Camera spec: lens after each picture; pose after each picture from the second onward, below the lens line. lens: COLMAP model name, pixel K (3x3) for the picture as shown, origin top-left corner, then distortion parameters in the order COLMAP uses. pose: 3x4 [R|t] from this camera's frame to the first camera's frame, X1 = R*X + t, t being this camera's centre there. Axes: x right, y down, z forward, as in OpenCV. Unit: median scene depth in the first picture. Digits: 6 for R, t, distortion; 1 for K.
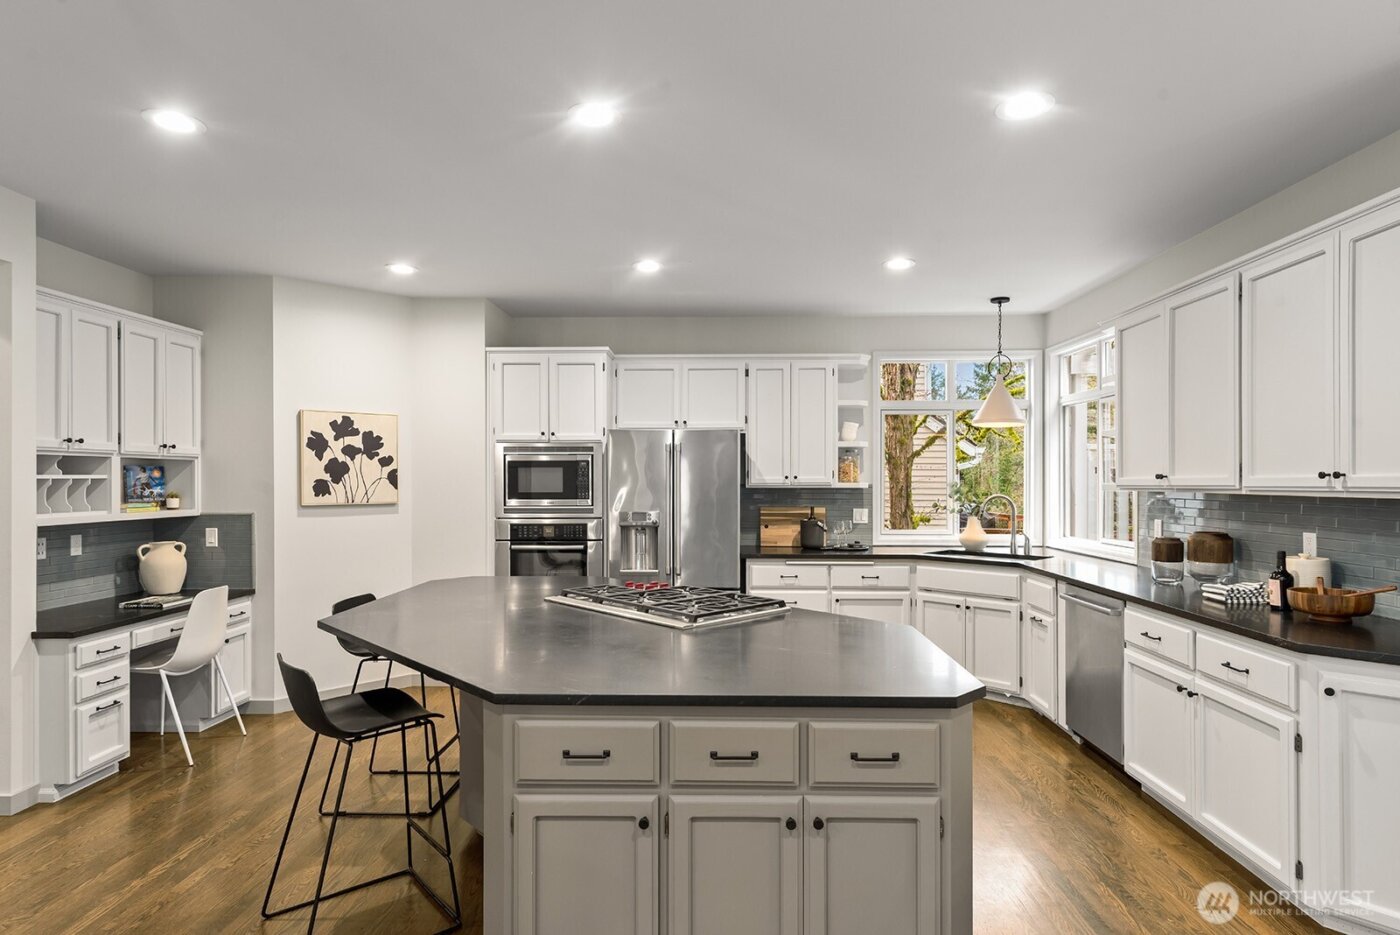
lens RADIAL K [[795.2, 0, 694.9], [0, 795.2, 476.4], [0, 0, 1]] dist [0.004495, 0.000463]
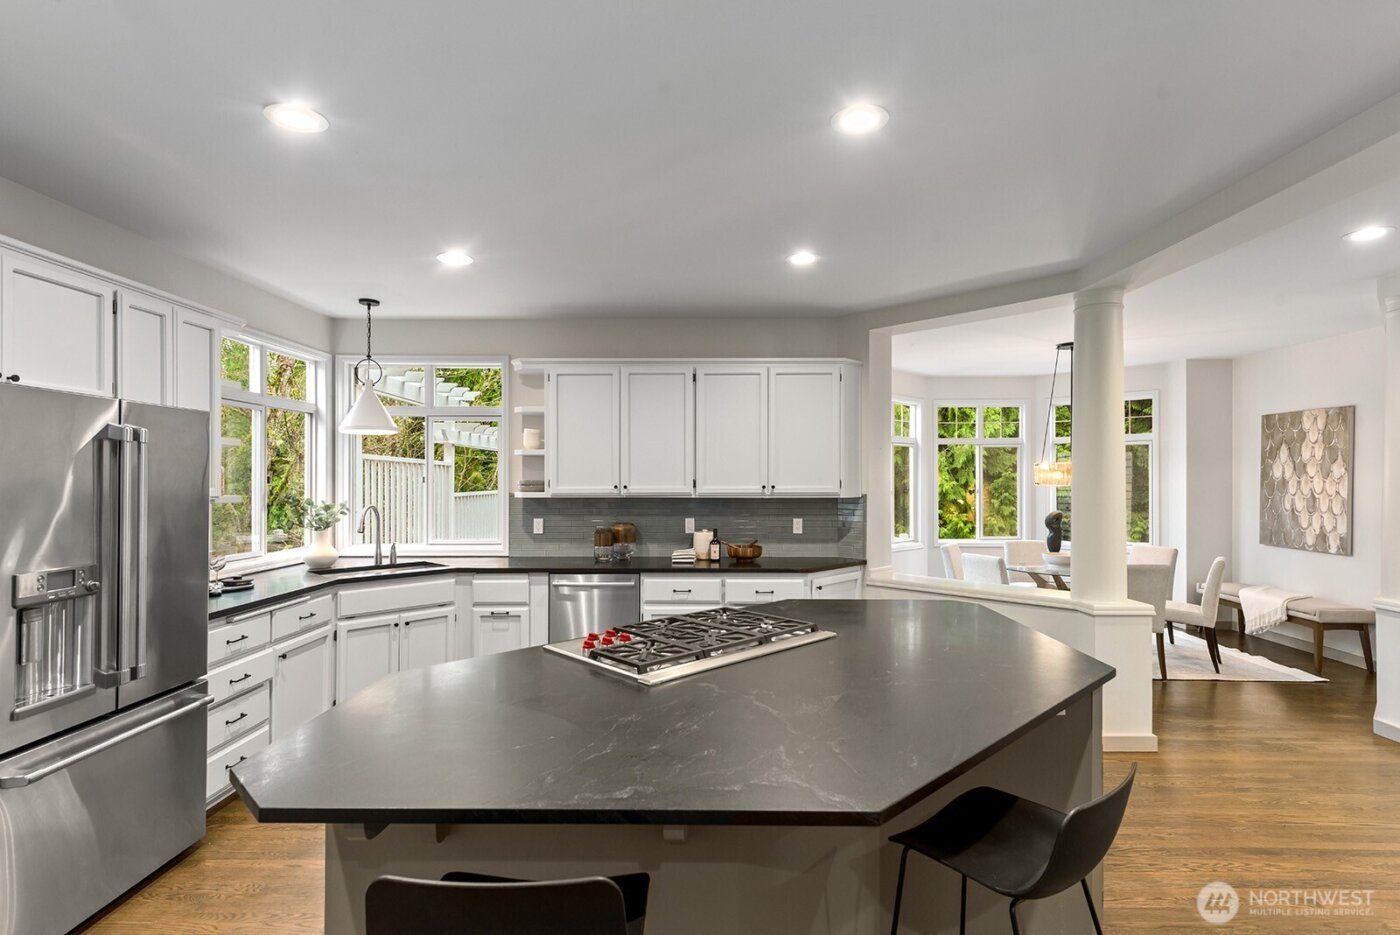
lens RADIAL K [[694.4, 0, 698.0], [0, 694.4, 479.2], [0, 0, 1]] dist [0.014328, -0.000574]
pose [[-0.022803, 0.004491, 0.999730, -0.460945], [-0.001215, 0.999989, -0.004520, -0.004605], [-0.999739, -0.001318, -0.022797, 0.615493]]
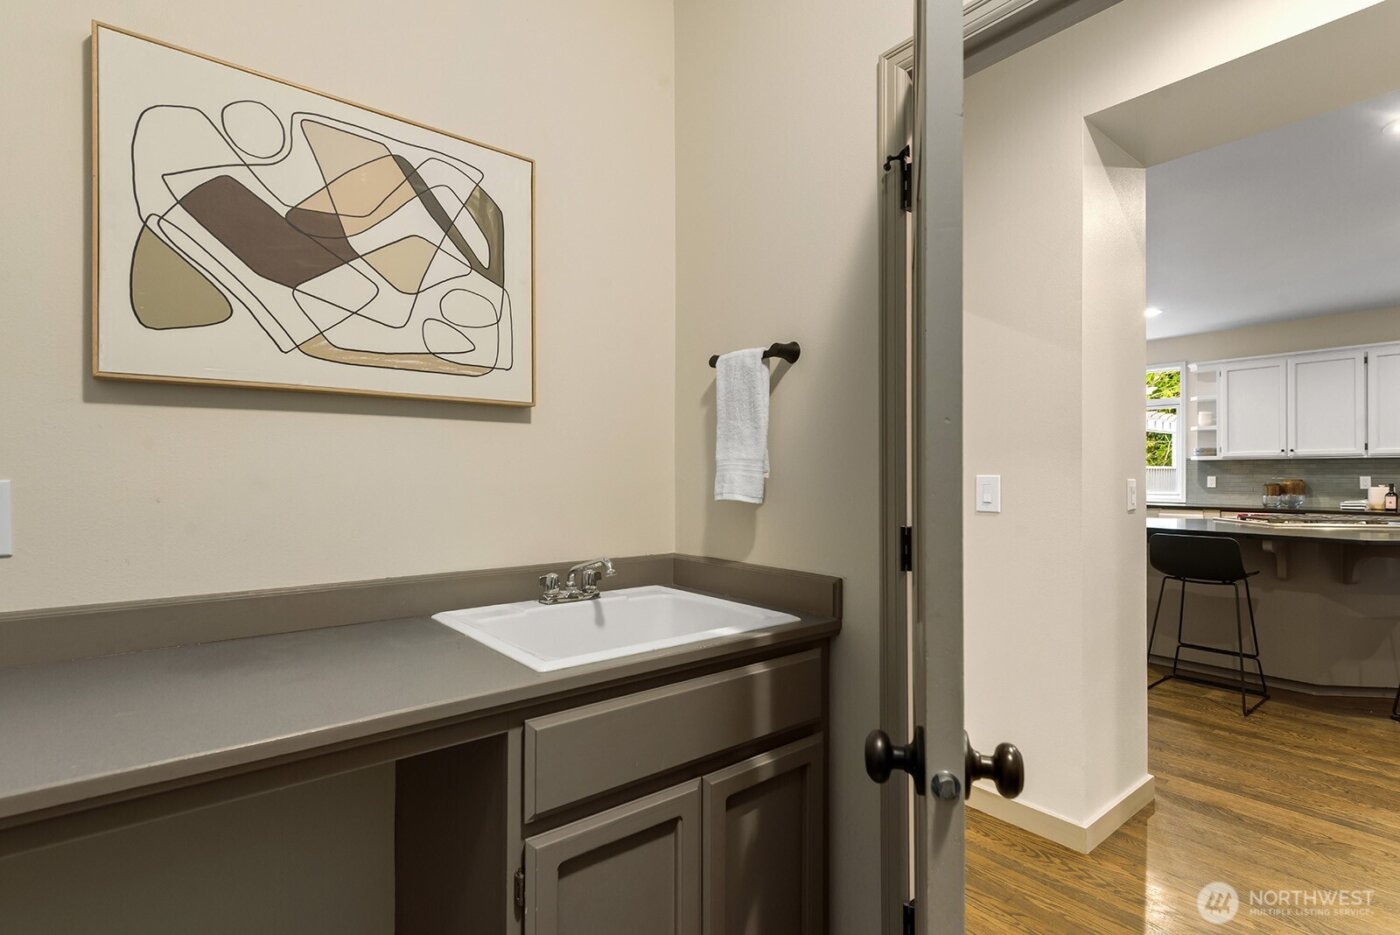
lens RADIAL K [[661.6, 0, 714.8], [0, 661.6, 472.1], [0, 0, 1]] dist [0.010508, -0.003588]
pose [[0.752619, 0.004577, 0.658440, -1.023903], [-0.002115, 0.999987, -0.004534, 0.043699], [-0.658452, 0.002020, 0.752620, 0.488172]]
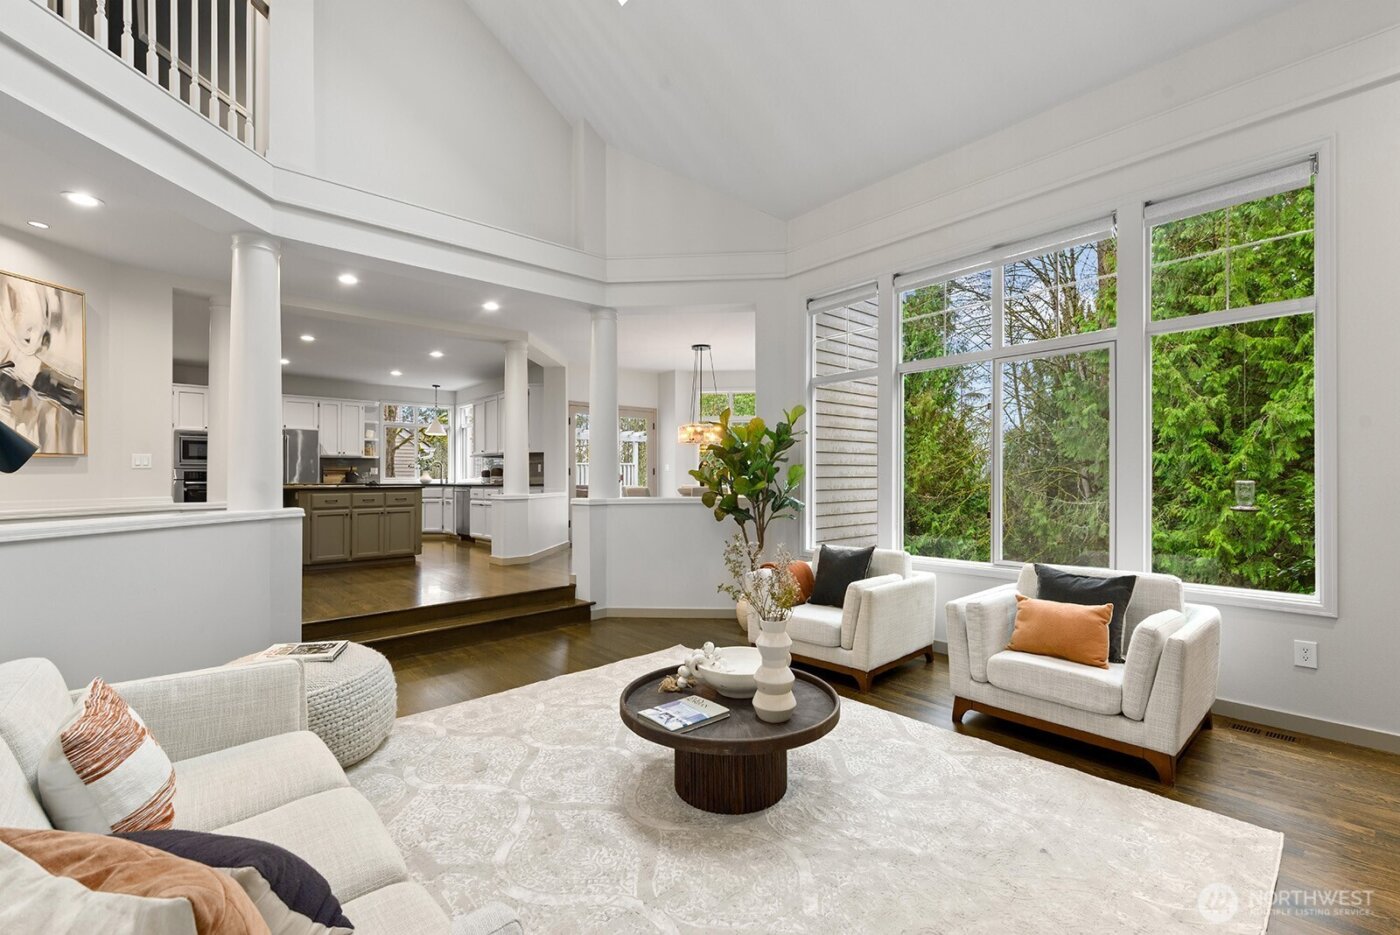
lens RADIAL K [[601.4, 0, 705.3], [0, 601.4, 479.6], [0, 0, 1]] dist [0.004967, 0.000182]
pose [[0.722631, -0.000598, 0.691234, -0.328129], [-0.001168, 0.999997, 0.002086, 0.075265], [-0.691233, -0.002314, 0.722628, -0.992867]]
